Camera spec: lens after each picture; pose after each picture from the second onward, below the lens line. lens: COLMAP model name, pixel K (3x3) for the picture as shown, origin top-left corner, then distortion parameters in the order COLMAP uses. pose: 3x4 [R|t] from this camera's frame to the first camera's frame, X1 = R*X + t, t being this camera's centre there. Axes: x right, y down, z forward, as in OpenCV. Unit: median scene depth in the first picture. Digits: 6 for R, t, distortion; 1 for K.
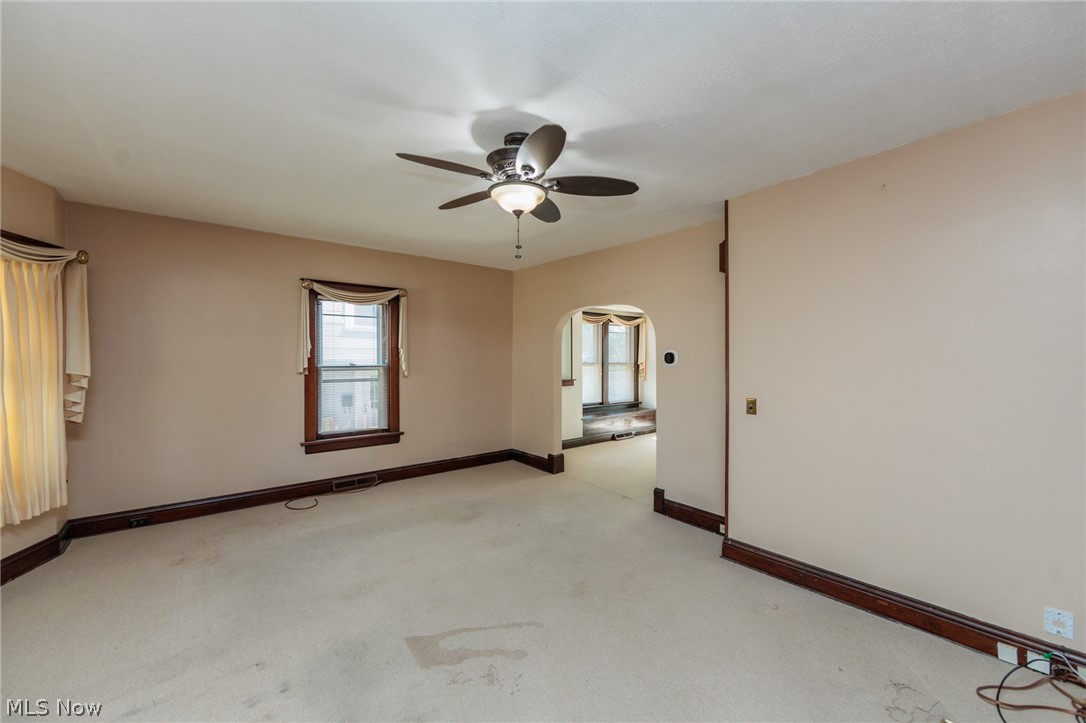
lens RADIAL K [[425.9, 0, 551.7], [0, 425.9, 363.1], [0, 0, 1]] dist [-0.000986, -0.000697]
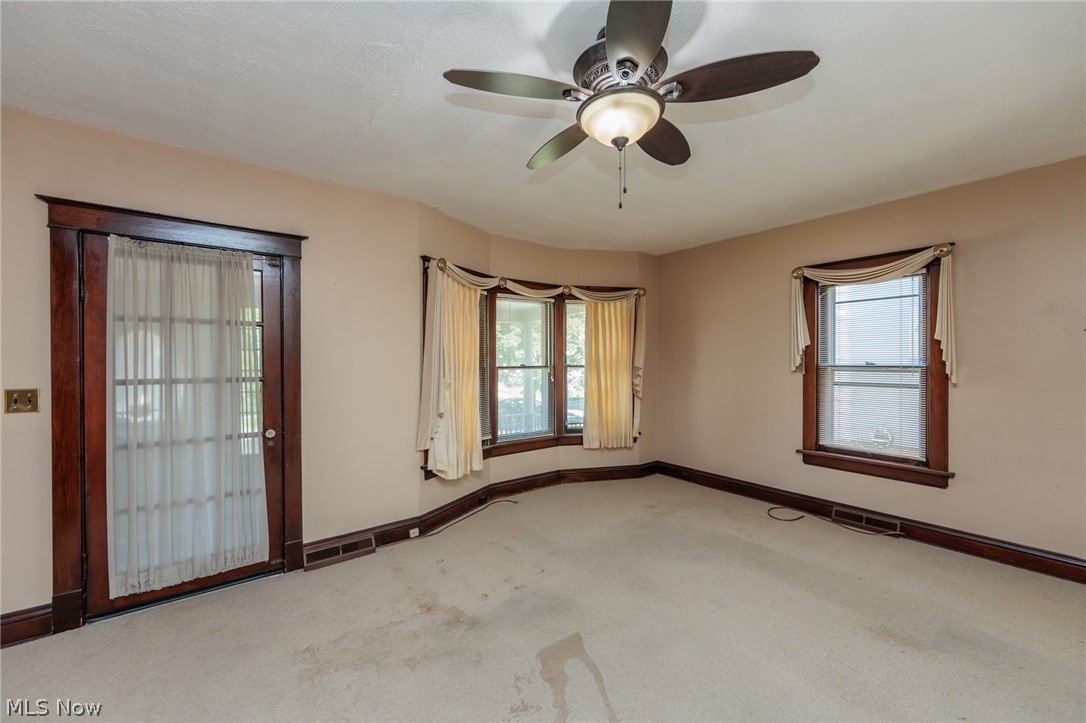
lens RADIAL K [[425.9, 0, 541.4], [0, 425.9, 365.1], [0, 0, 1]] dist [-0.000986, -0.000697]
pose [[-0.043900, 0.012699, -0.998955, 0.332901], [-0.009807, 0.999866, 0.013142, 0.001933], [0.998988, 0.010373, -0.043770, 0.484391]]
